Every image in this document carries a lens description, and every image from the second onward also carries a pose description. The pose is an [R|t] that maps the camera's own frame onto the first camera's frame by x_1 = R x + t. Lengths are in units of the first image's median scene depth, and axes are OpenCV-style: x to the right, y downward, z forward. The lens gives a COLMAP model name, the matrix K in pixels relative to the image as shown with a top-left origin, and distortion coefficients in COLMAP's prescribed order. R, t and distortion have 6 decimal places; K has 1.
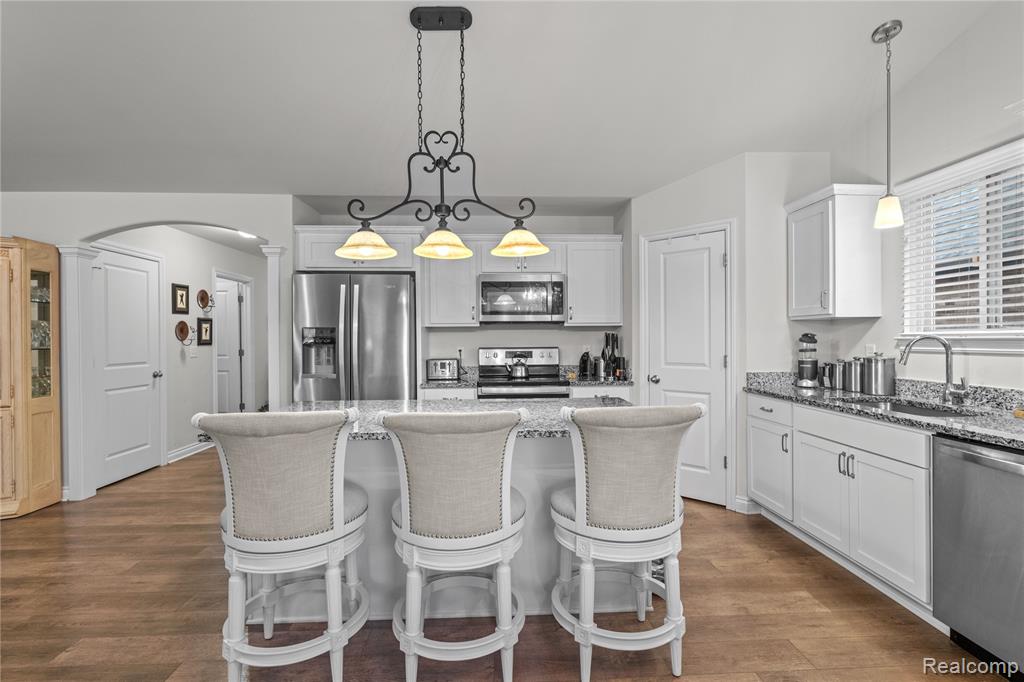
lens RADIAL K [[481.9, 0, 513.2], [0, 481.9, 339.0], [0, 0, 1]] dist [-0.008788, 0.005585]
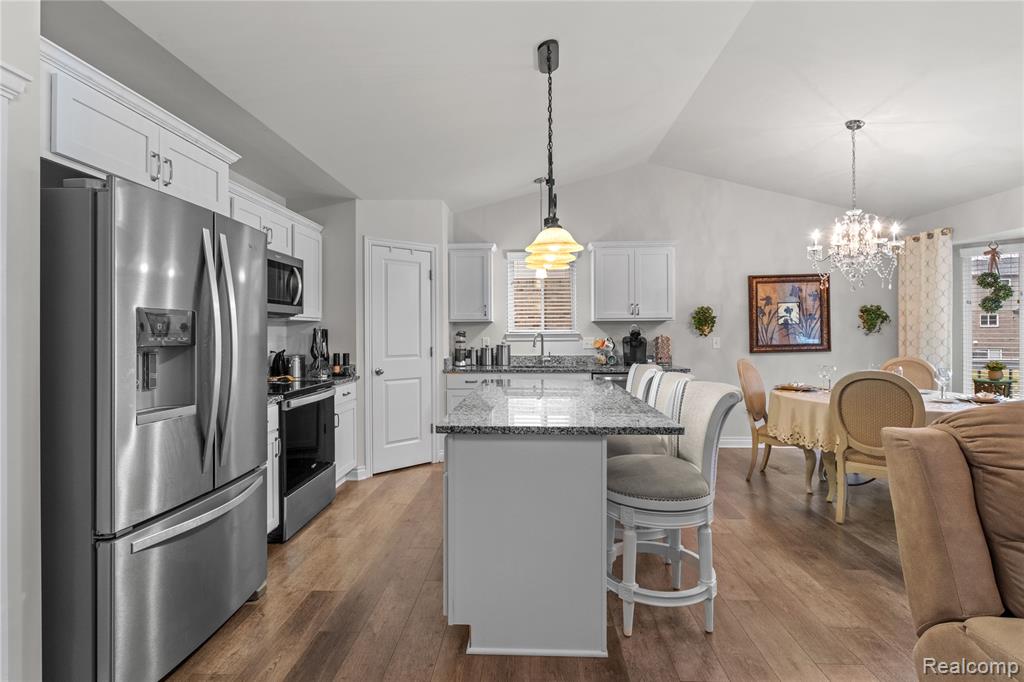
lens RADIAL K [[491.4, 0, 513.7], [0, 491.4, 335.1], [0, 0, 1]] dist [-0.002067, 0.000160]
pose [[0.083198, -0.000604, 0.996533, -0.948837], [0.004580, 0.999989, 0.000223, 0.001999], [-0.996523, 0.004546, 0.083200, 0.709600]]
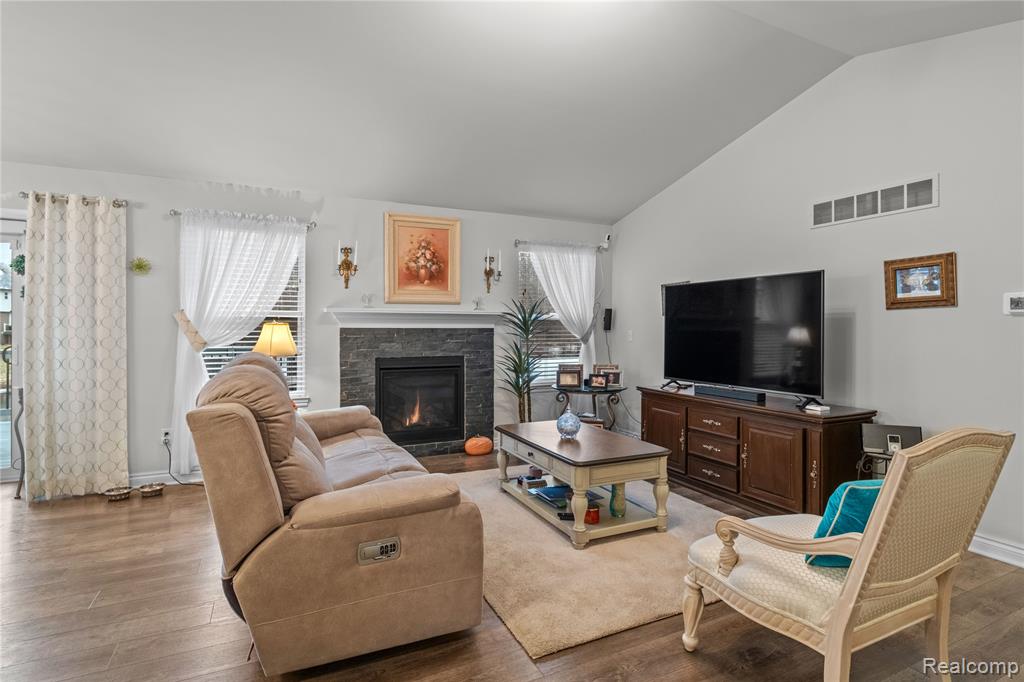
lens RADIAL K [[518.1, 0, 515.1], [0, 518.1, 326.2], [0, 0, 1]] dist [-0.002114, -0.000399]
pose [[-0.918656, 0.003527, -0.395042, -0.571303], [0.002964, 0.999994, 0.002037, 0.002431], [0.395047, 0.000700, -0.918661, 1.012014]]
